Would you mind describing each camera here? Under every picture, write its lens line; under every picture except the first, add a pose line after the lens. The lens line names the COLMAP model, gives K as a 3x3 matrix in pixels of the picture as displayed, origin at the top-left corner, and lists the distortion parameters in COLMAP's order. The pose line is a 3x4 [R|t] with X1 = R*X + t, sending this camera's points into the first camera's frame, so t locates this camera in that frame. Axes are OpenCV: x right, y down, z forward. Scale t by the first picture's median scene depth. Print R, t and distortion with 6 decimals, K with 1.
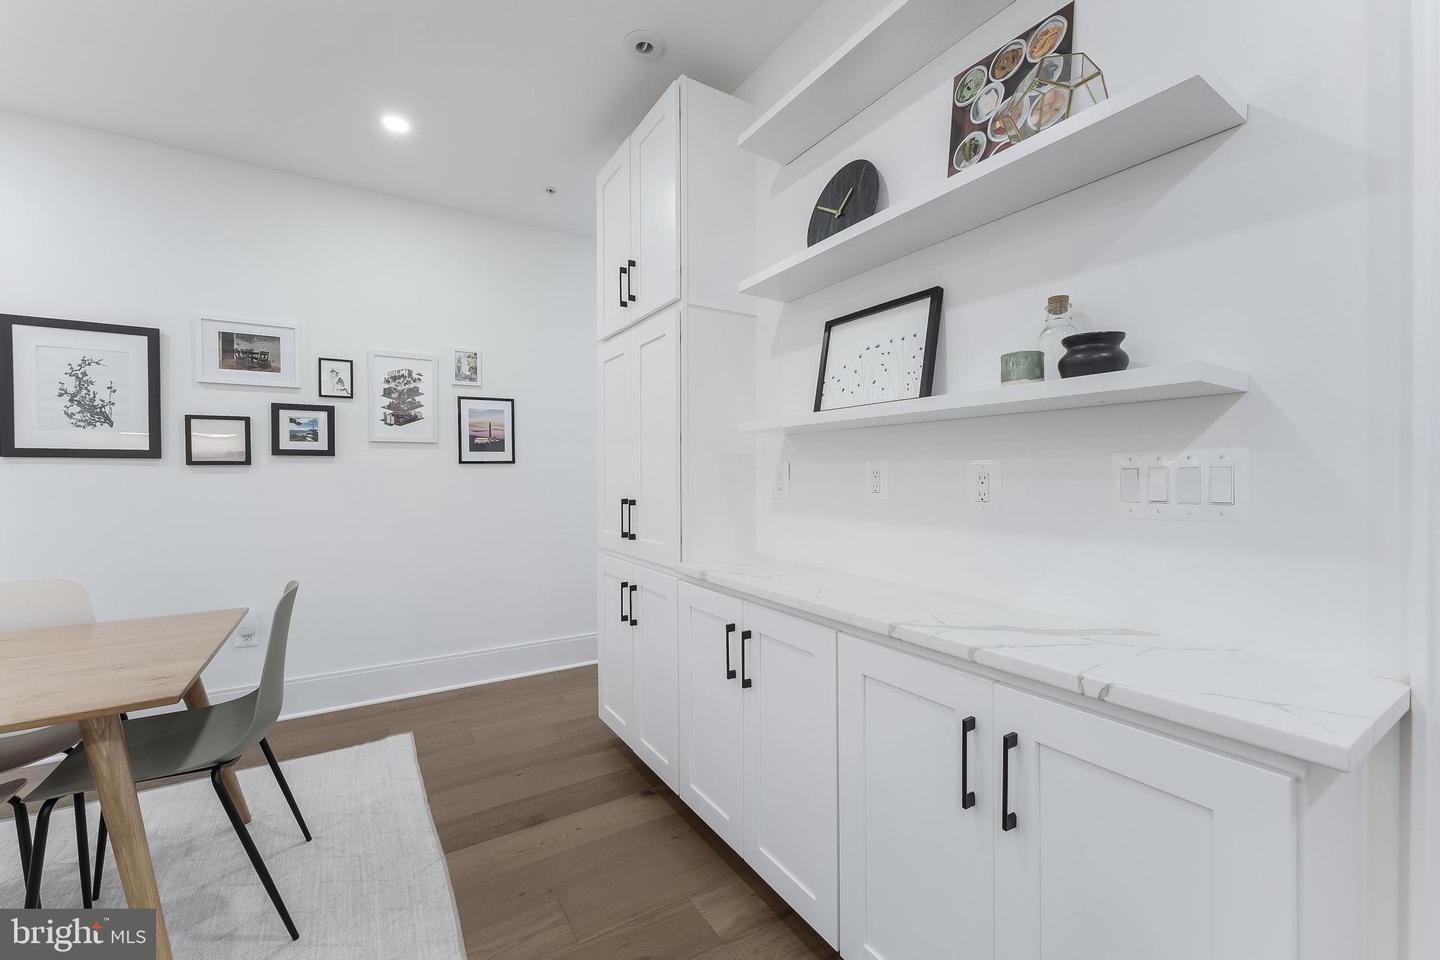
lens RADIAL K [[584.3, 0, 721.4], [0, 584.3, 475.5], [0, 0, 1]] dist [0.003906, -0.001650]
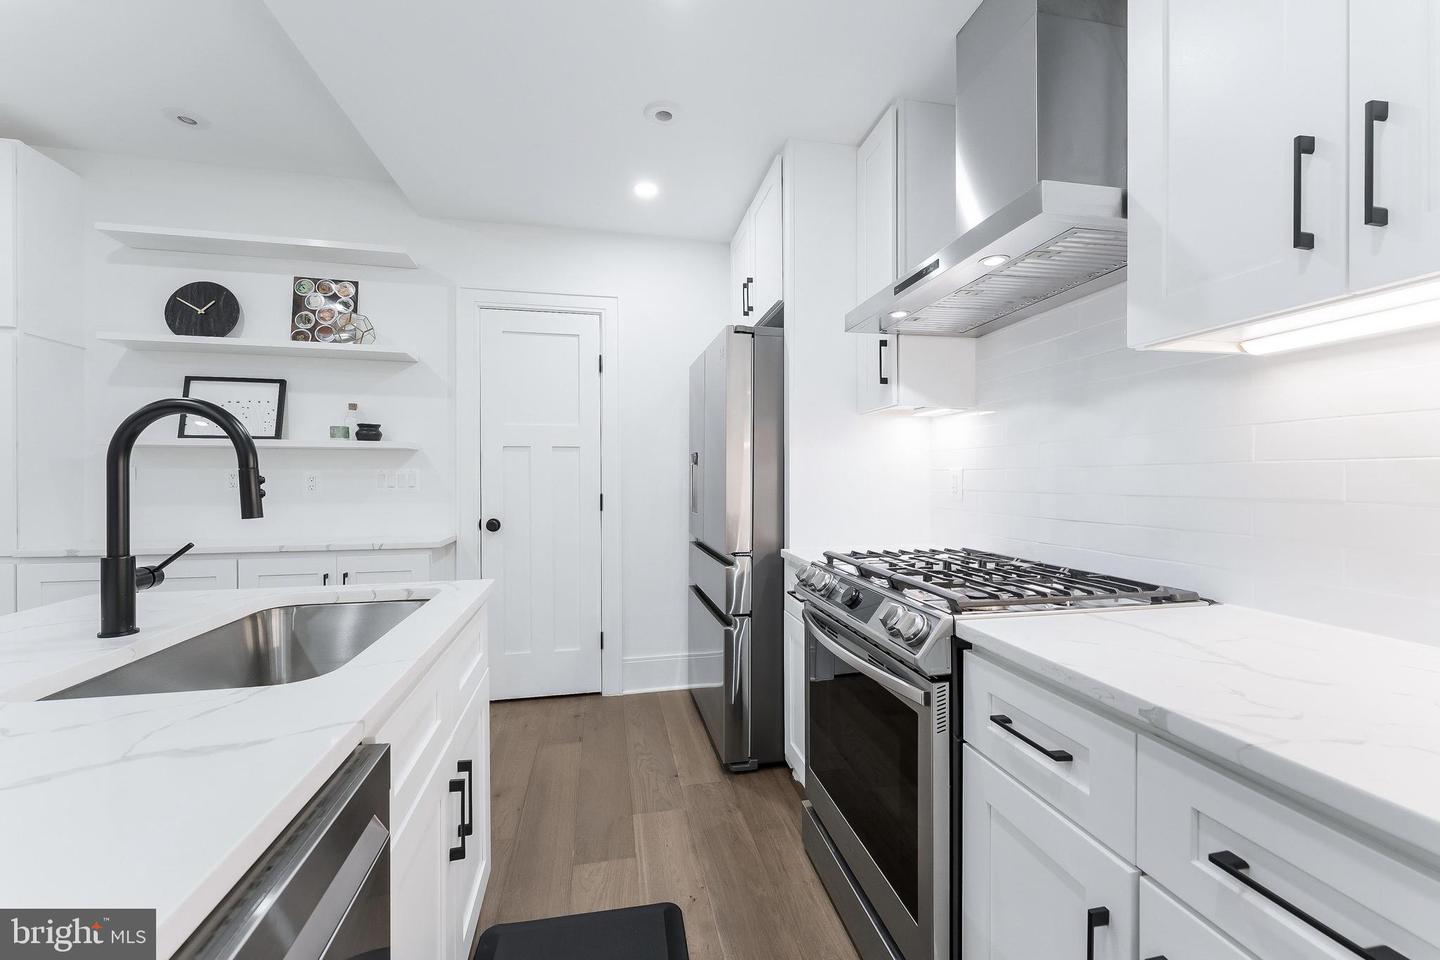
lens RADIAL K [[584.3, 0, 729.8], [0, 584.3, 480.4], [0, 0, 1]] dist [0.003906, -0.001650]
pose [[0.336041, -0.000609, 0.941847, -0.549769], [-0.002287, 0.999996, 0.001462, 0.002217], [-0.941845, -0.002645, 0.336038, -0.597022]]
